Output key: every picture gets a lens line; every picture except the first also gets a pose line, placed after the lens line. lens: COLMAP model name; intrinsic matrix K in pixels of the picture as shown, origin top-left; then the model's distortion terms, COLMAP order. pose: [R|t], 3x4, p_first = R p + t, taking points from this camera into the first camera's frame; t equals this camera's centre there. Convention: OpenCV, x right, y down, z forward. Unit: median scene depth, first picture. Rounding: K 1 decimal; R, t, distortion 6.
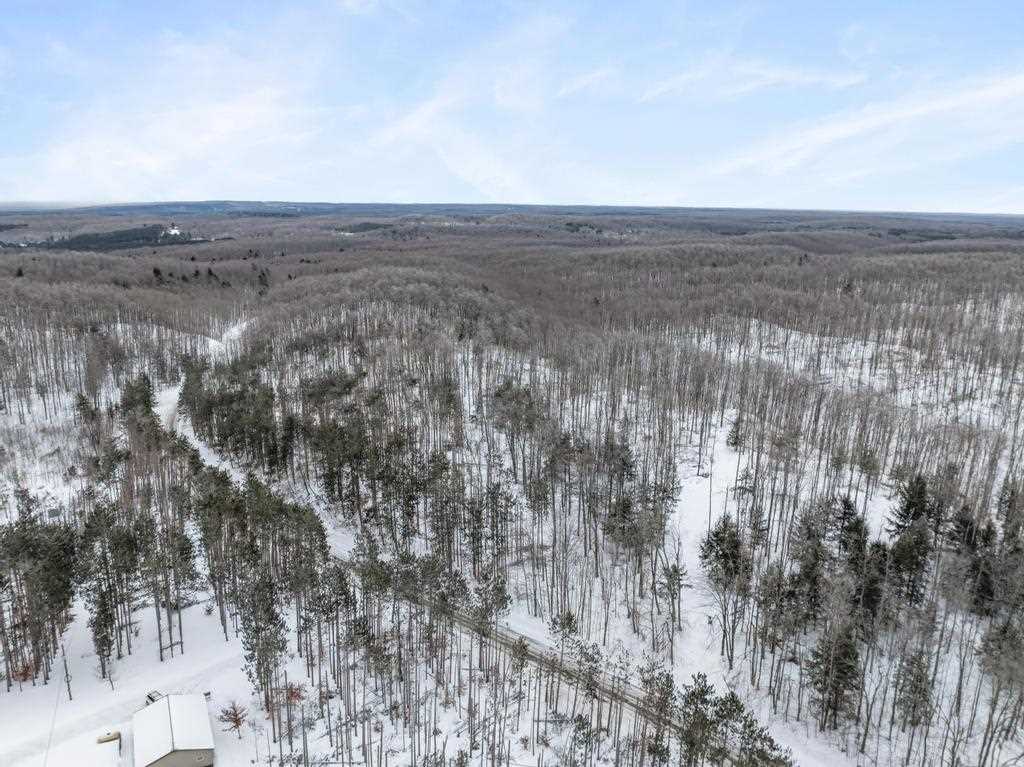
lens RADIAL K [[722.0, 0, 512.0], [0, 722.0, 383.5], [0, 0, 1]] dist [-0.060768, 0.027349]
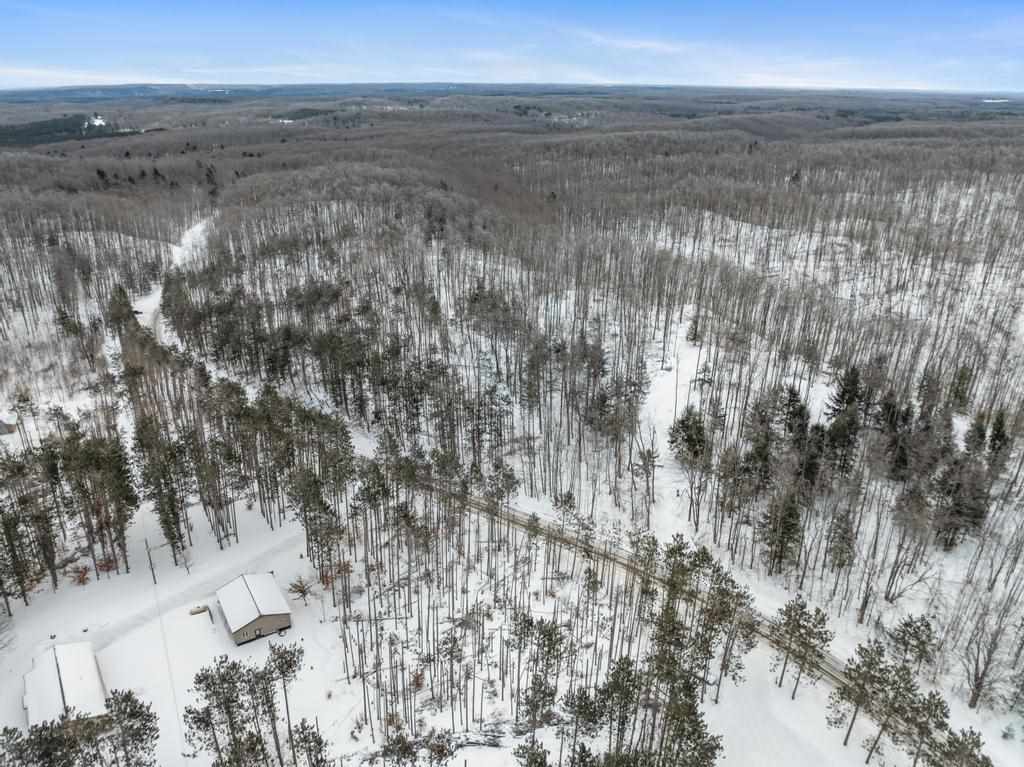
lens RADIAL K [[723.1, 0, 512.0], [0, 723.1, 383.5], [0, 0, 1]] dist [-0.049804, -0.000121]
pose [[0.997083, -0.035383, 0.067633, -0.051093], [0.024547, 0.987639, 0.154810, -0.029654], [-0.072275, -0.152699, 0.985626, -0.094202]]
